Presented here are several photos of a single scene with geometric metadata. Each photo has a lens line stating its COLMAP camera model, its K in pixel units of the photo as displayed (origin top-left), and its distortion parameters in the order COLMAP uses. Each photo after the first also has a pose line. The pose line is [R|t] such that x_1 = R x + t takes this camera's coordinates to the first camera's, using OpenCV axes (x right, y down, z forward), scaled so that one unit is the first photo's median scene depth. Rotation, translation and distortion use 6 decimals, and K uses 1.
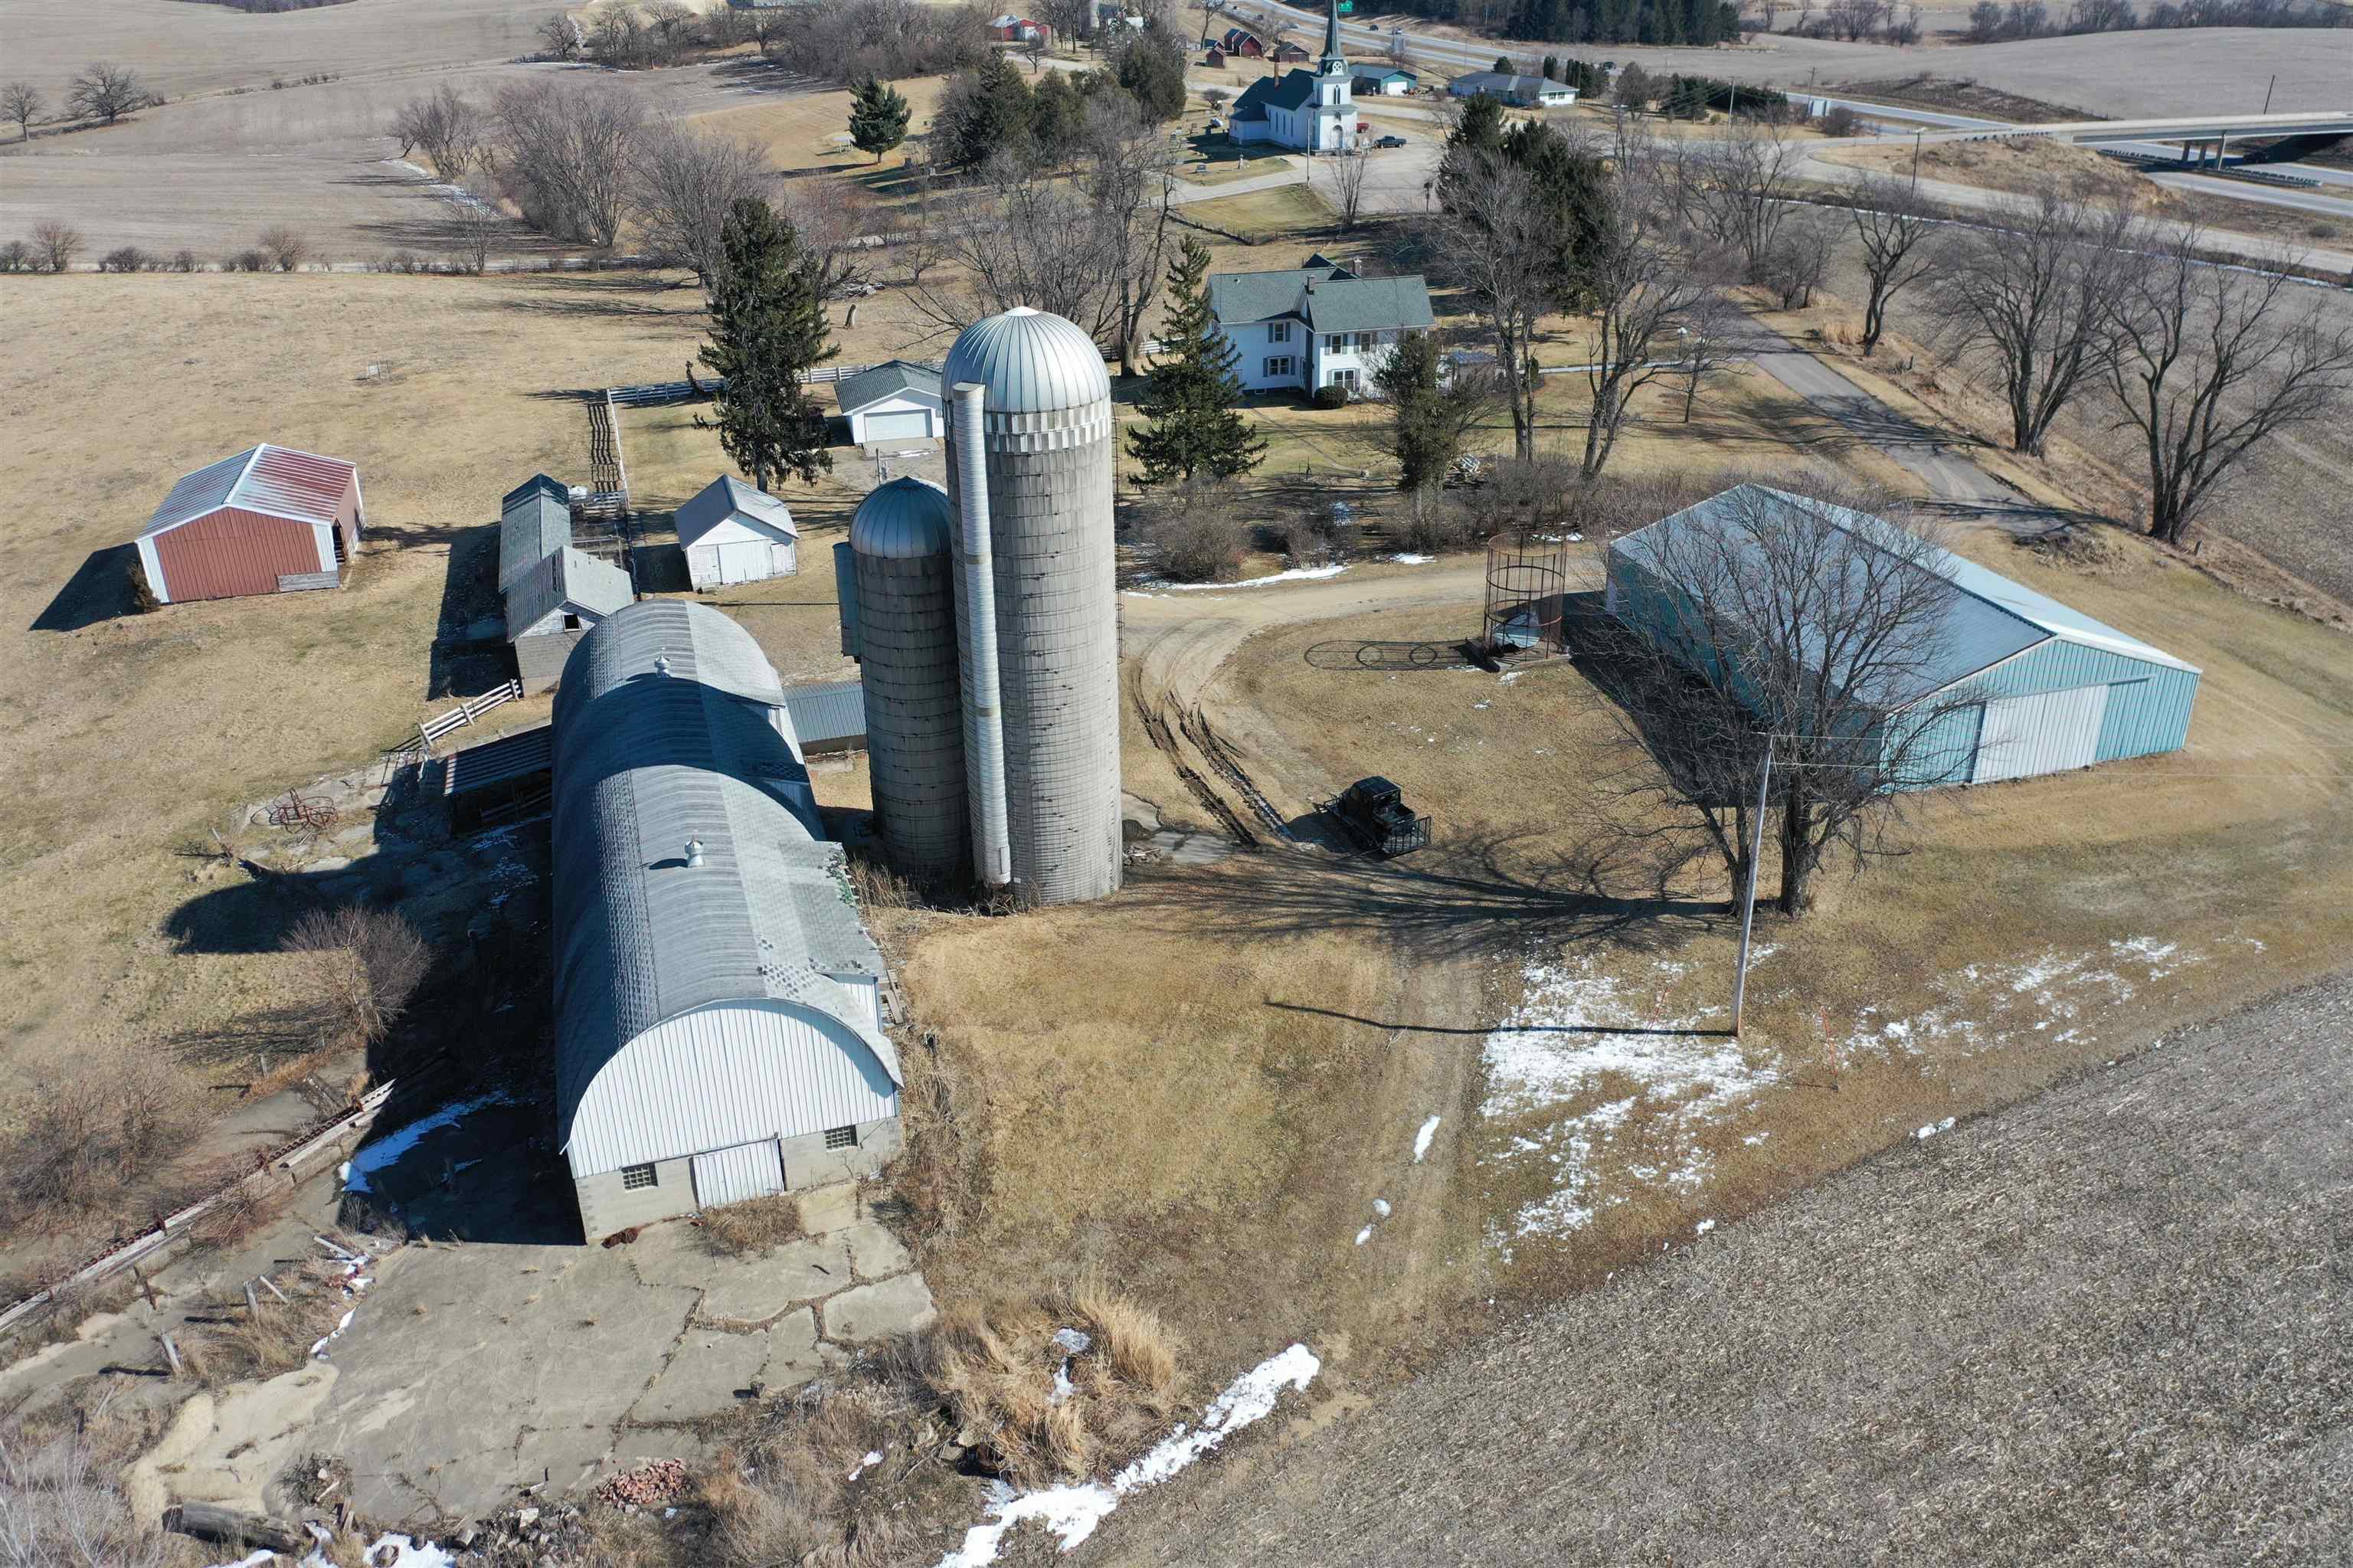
lens RADIAL K [[1858.3, 0, 1173.5], [0, 1858.3, 775.6], [0, 0, 1]] dist [0.005929, 0.012981]
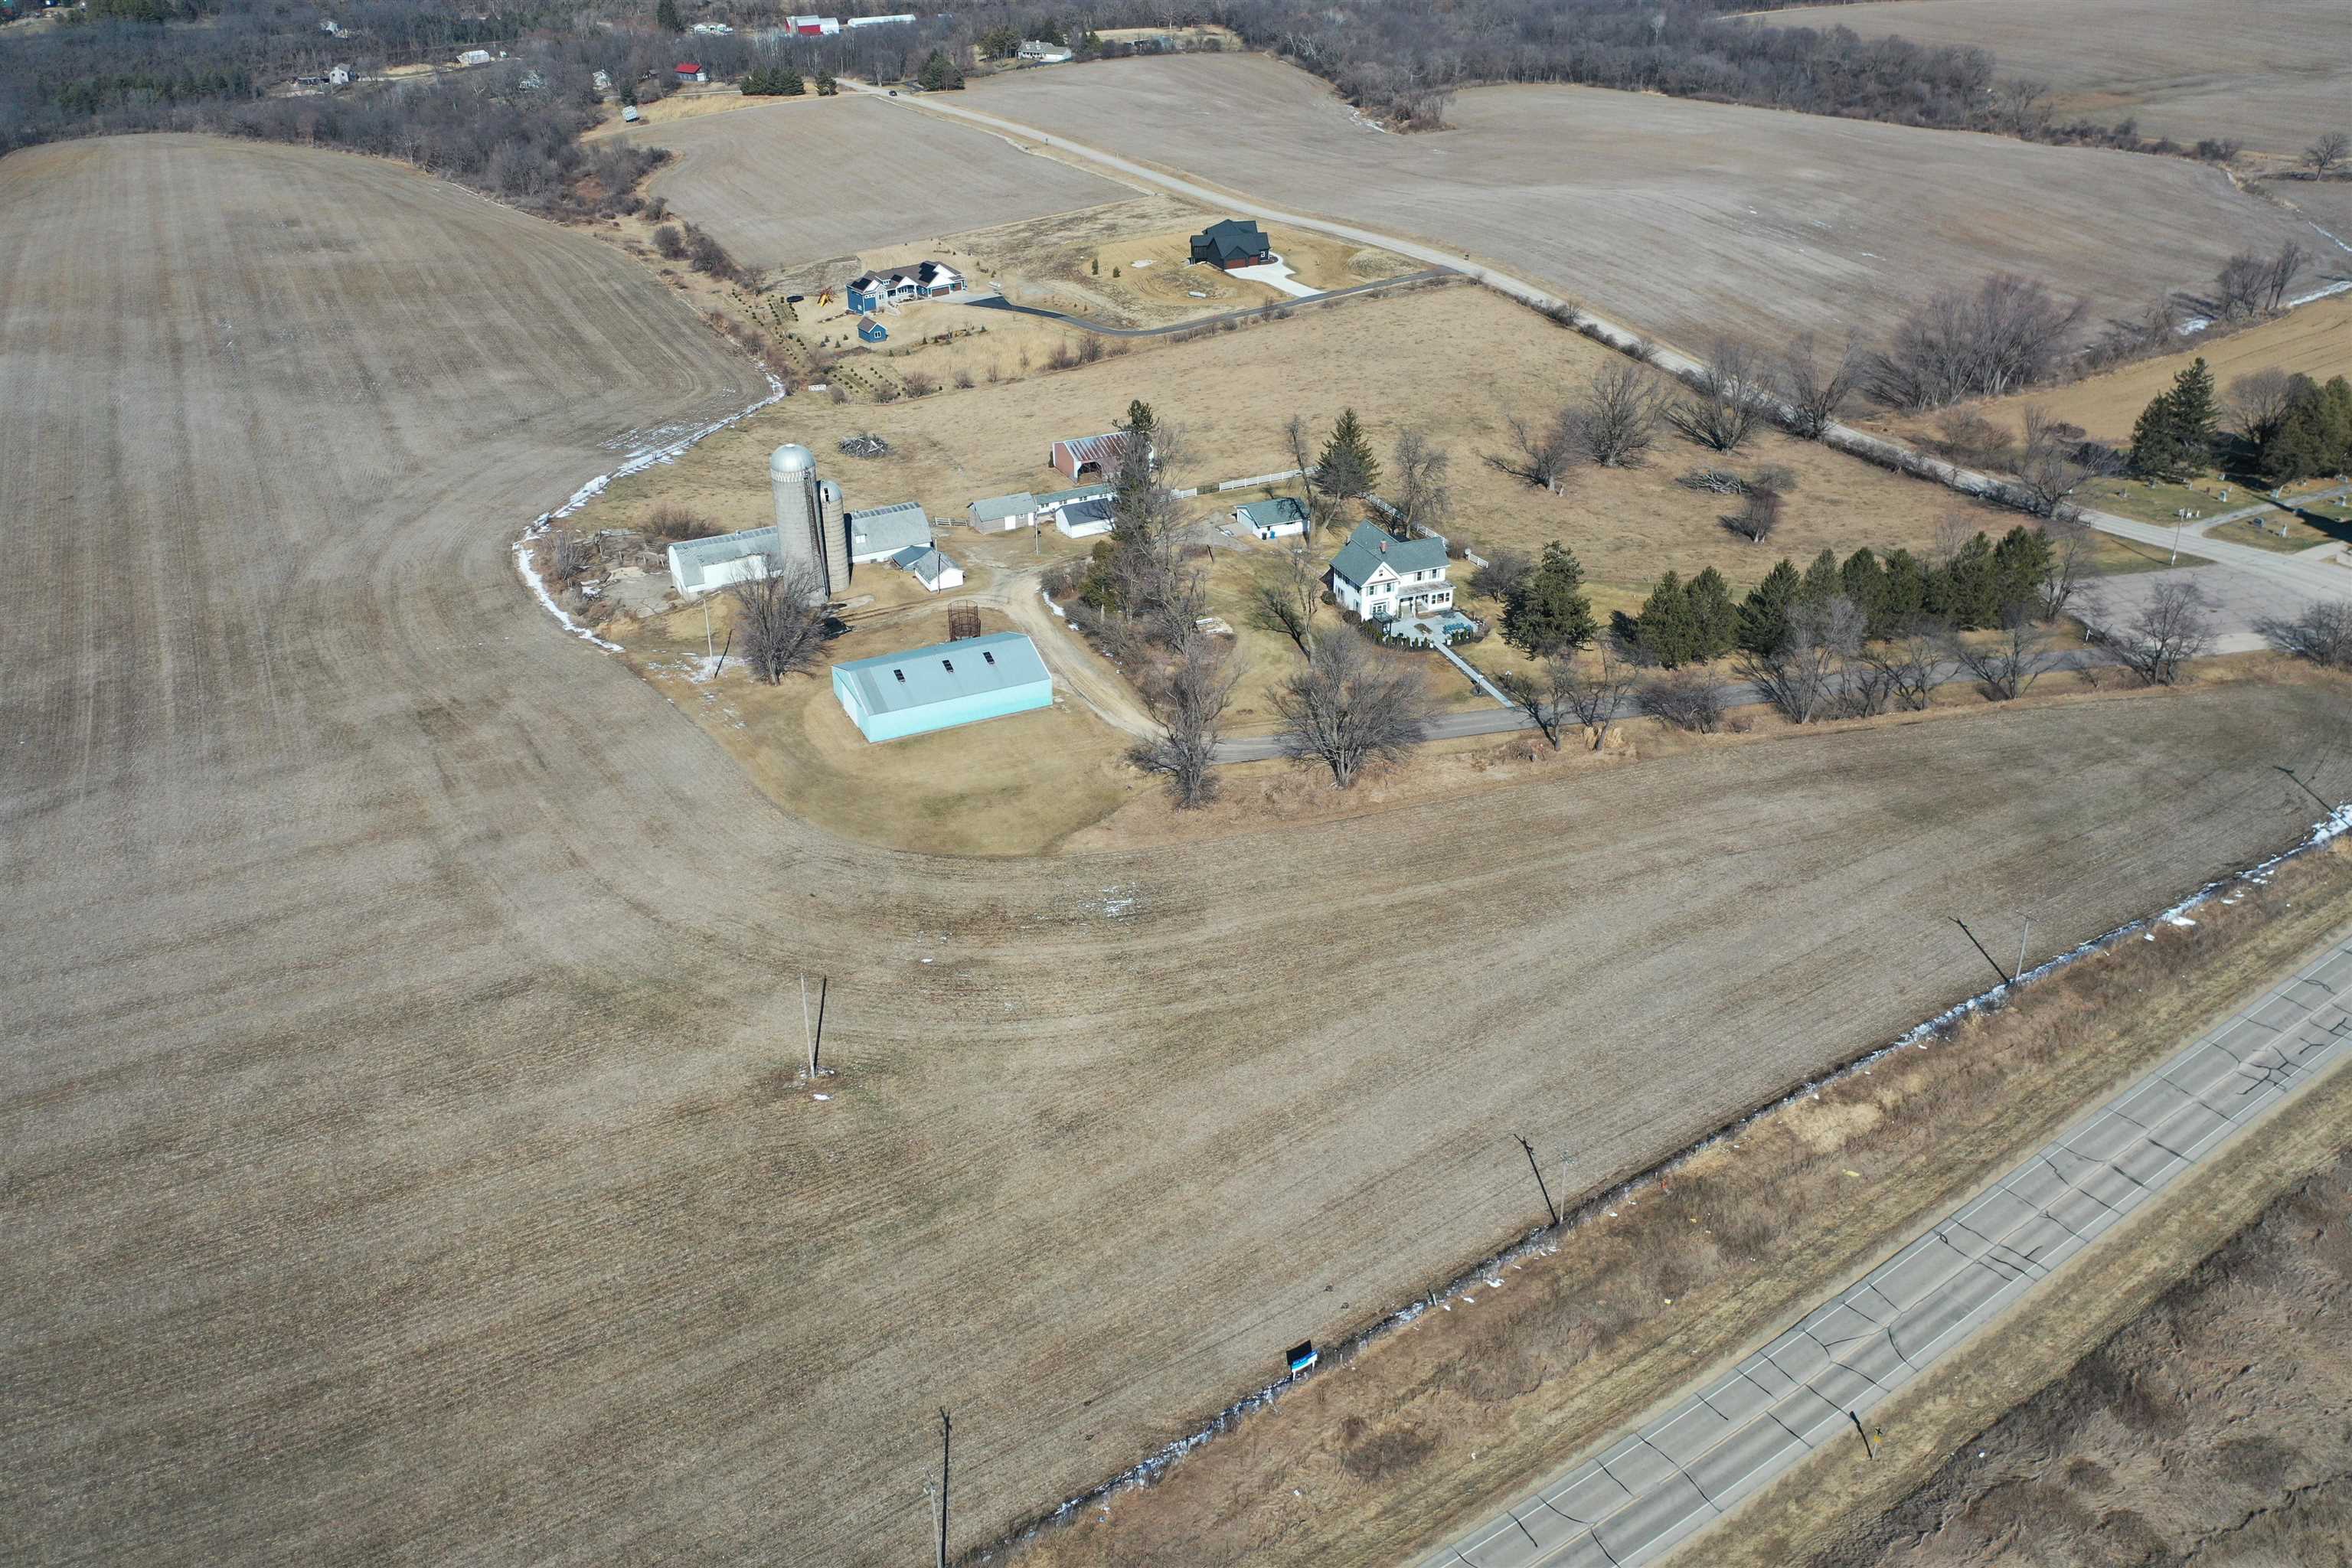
lens RADIAL K [[1860.4, 0, 1172.0], [0, 1860.4, 778.6], [0, 0, 1]] dist [0.005915, 0.013852]
pose [[0.157875, 0.485491, -0.859868, 2.123124], [-0.415278, 0.822683, 0.388250, -0.865230], [0.895891, 0.295789, 0.331494, 0.361764]]
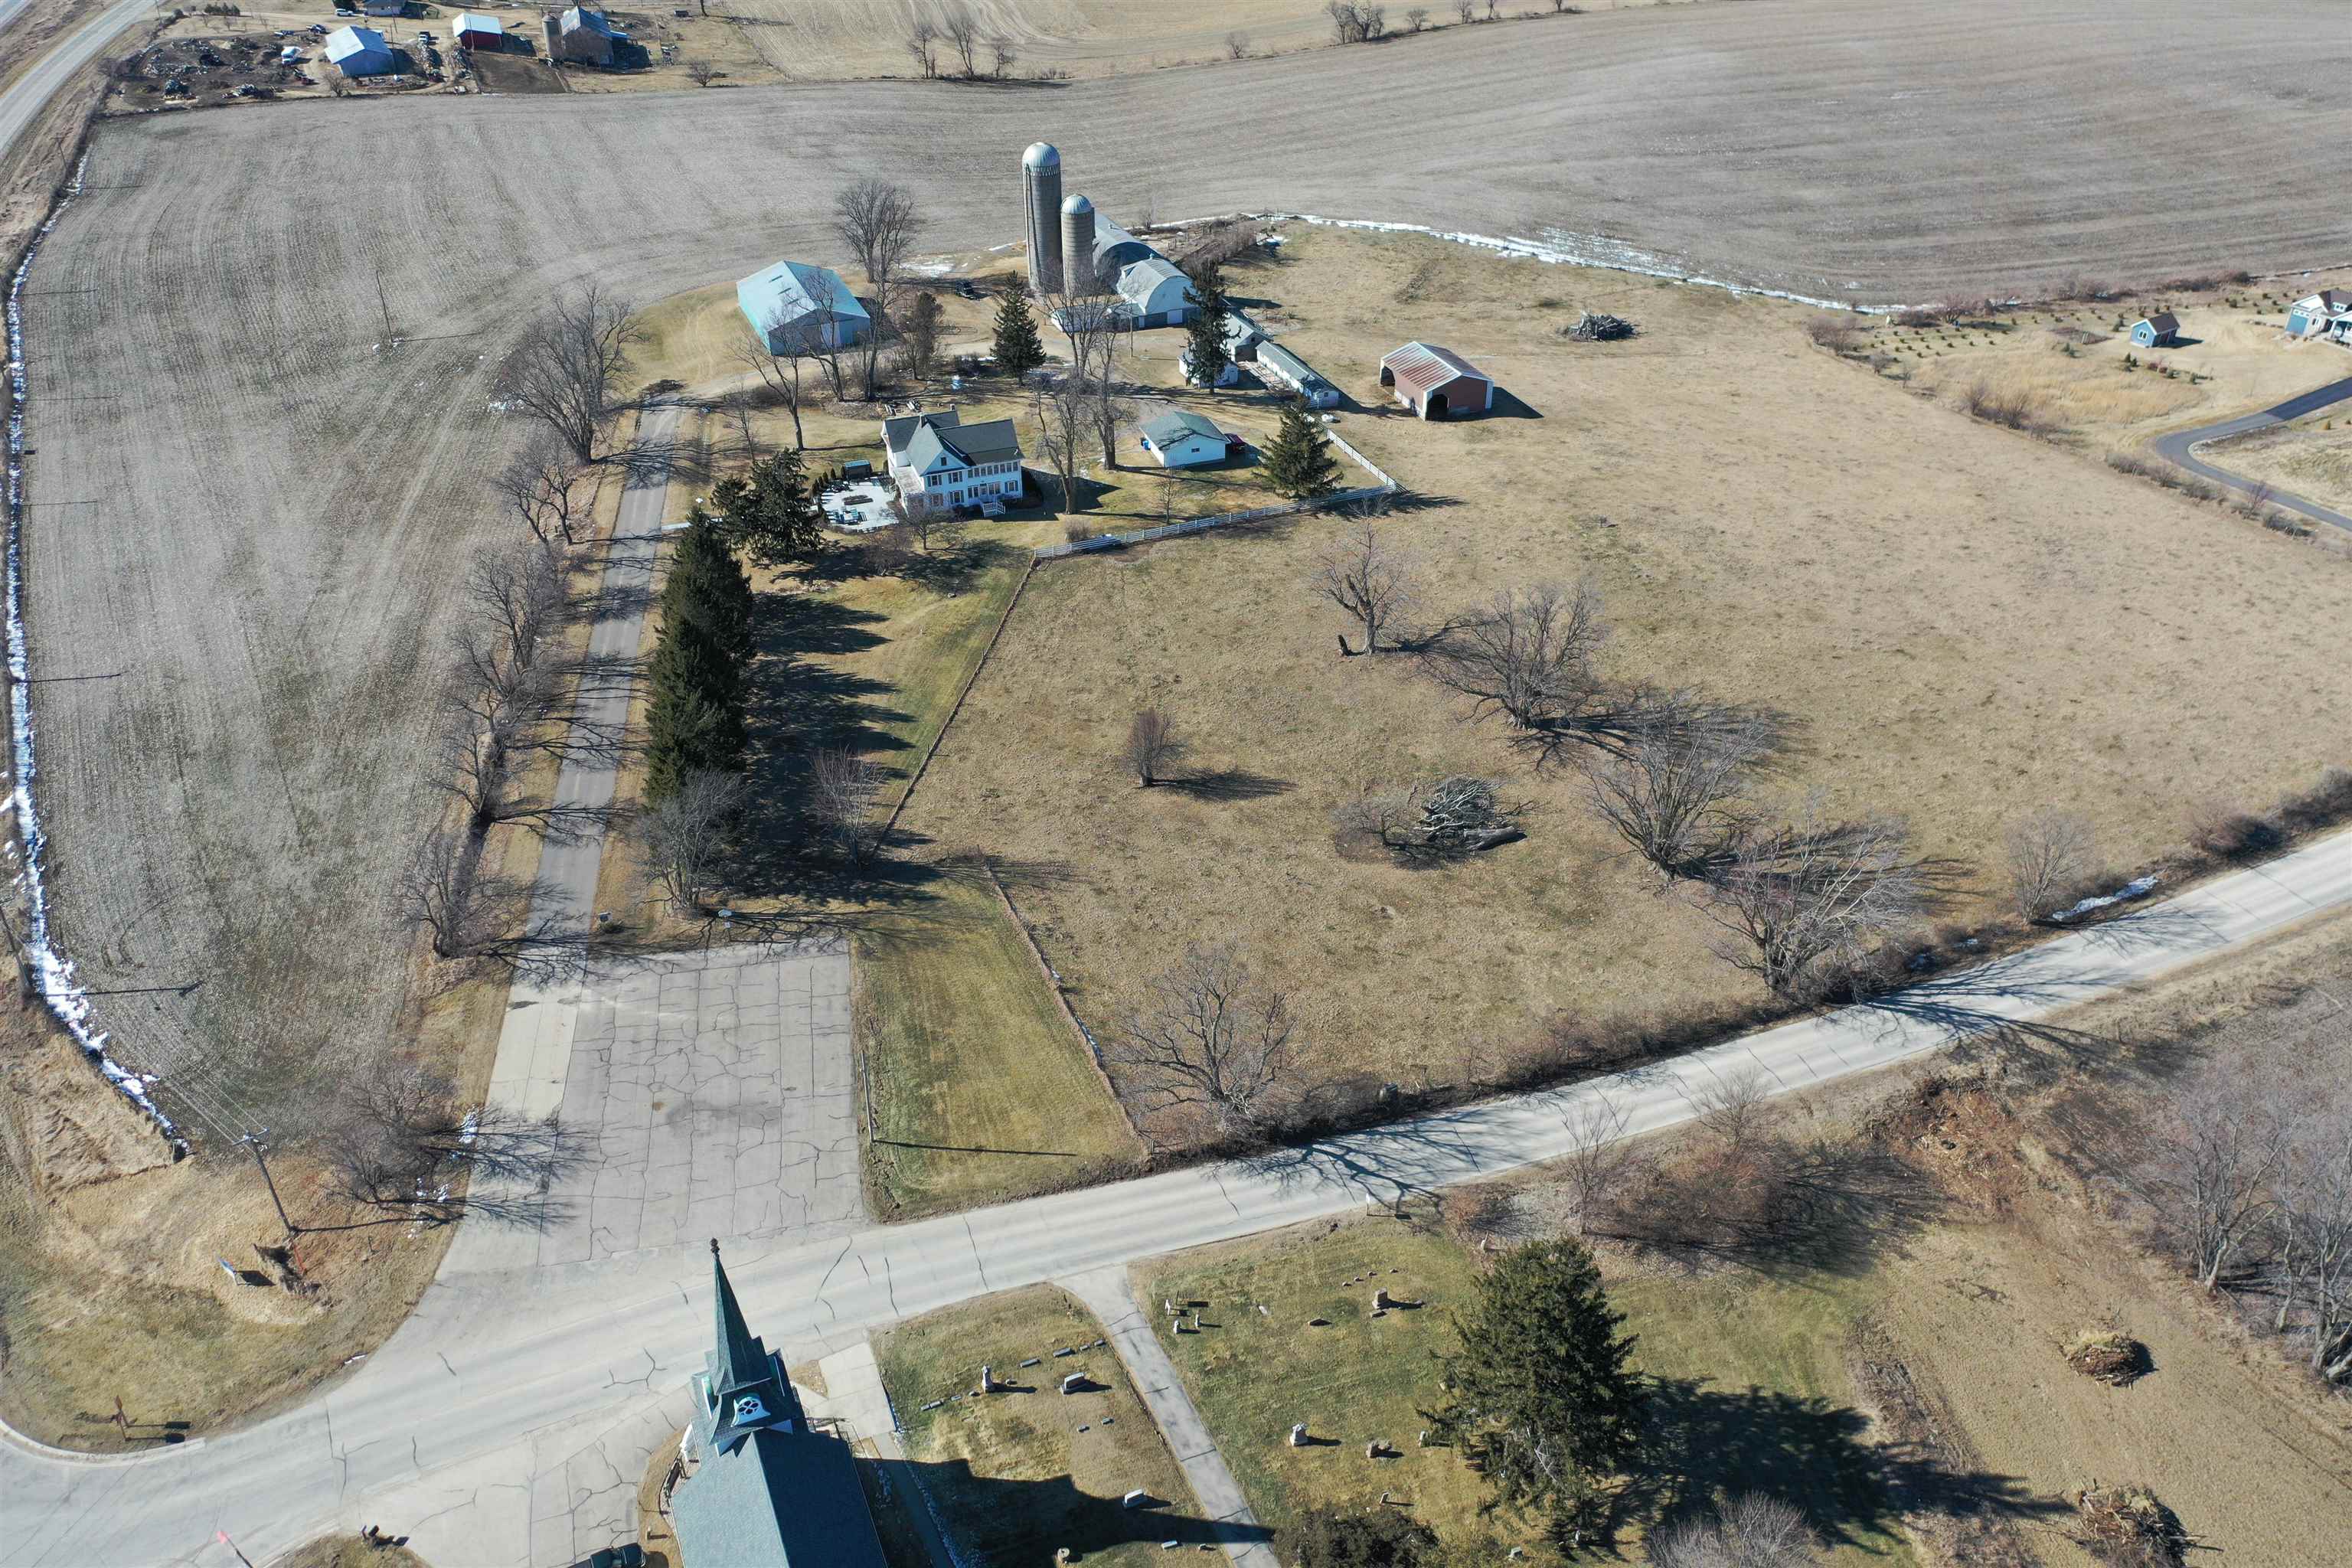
lens RADIAL K [[1857.5, 0, 1173.0], [0, 1857.5, 775.6], [0, 0, 1]] dist [0.005929, 0.012981]
pose [[-0.994059, 0.075727, -0.078176, 0.036998], [-0.027797, 0.517809, 0.855044, -1.881072], [0.105230, 0.852138, -0.512628, 2.640034]]
